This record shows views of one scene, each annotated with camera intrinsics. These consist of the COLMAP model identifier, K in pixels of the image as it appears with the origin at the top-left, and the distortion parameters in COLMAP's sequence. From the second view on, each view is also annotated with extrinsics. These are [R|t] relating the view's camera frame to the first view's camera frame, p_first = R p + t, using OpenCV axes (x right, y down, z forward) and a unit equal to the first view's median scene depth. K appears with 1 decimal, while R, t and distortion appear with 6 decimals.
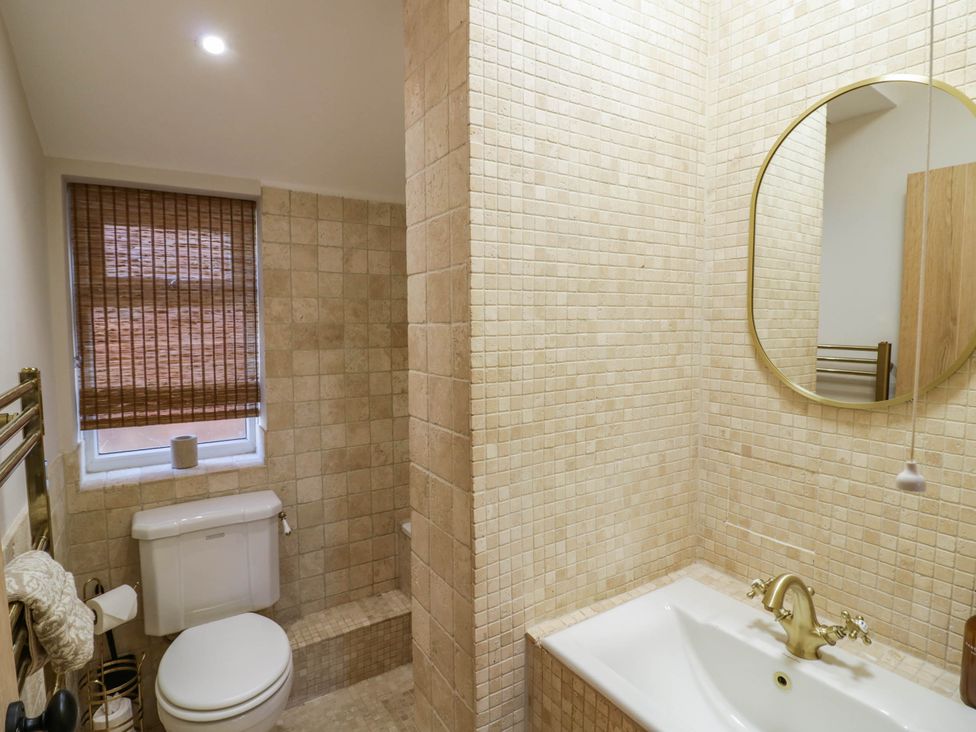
lens RADIAL K [[523.8, 0, 488.0], [0, 523.8, 356.0], [0, 0, 1]] dist [0.003570, -0.015184]
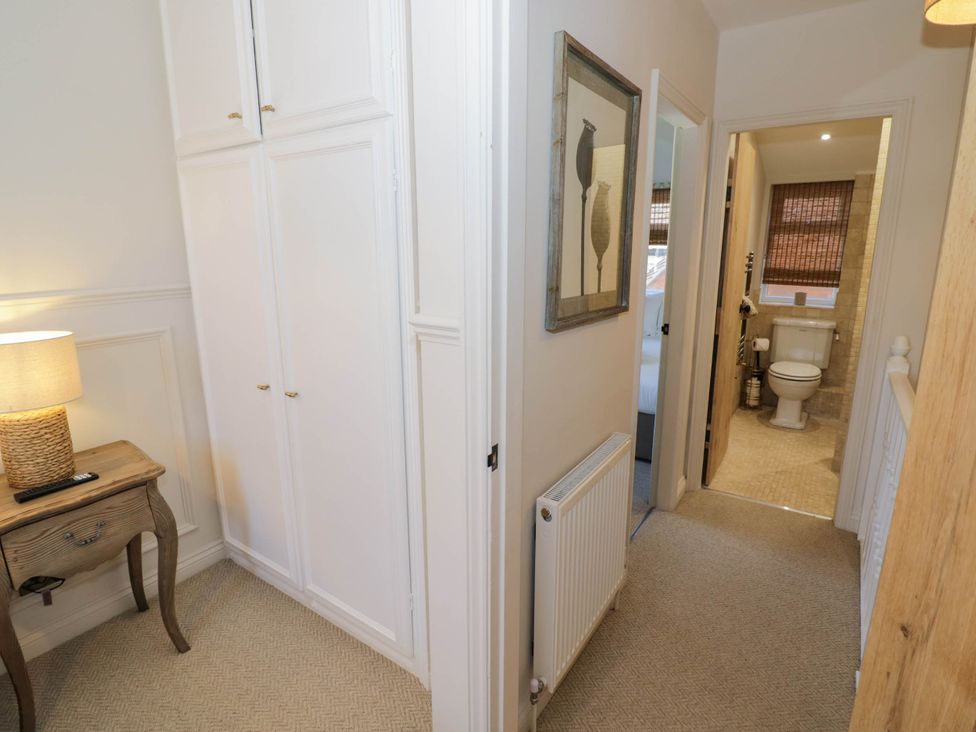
lens RADIAL K [[523.8, 0, 488.0], [0, 523.8, 356.0], [0, 0, 1]] dist [0.003570, -0.015184]
pose [[0.392884, 0.199846, -0.897610, 1.004390], [-0.065109, 0.979696, 0.189624, 0.085273], [0.917280, -0.016058, 0.397918, -1.187735]]
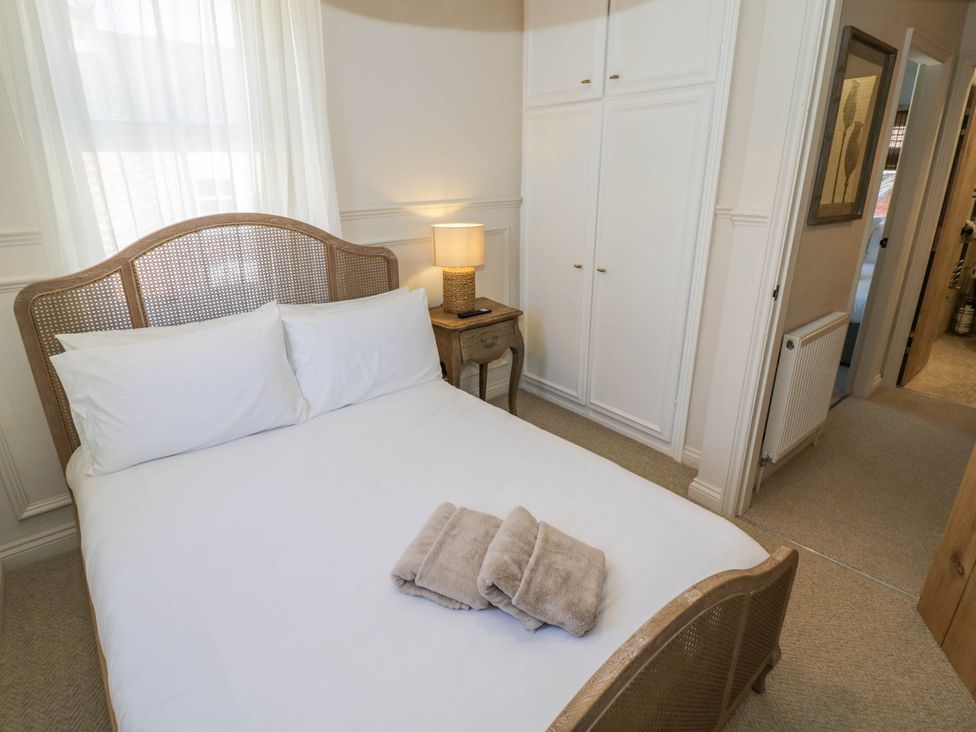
lens RADIAL K [[523.8, 0, 488.0], [0, 523.8, 356.0], [0, 0, 1]] dist [0.003570, -0.015184]
pose [[0.112749, 0.337379, -0.934592, 1.158619], [-0.061724, 0.941152, 0.332300, 0.096328], [0.991704, 0.020220, 0.126939, -1.346696]]
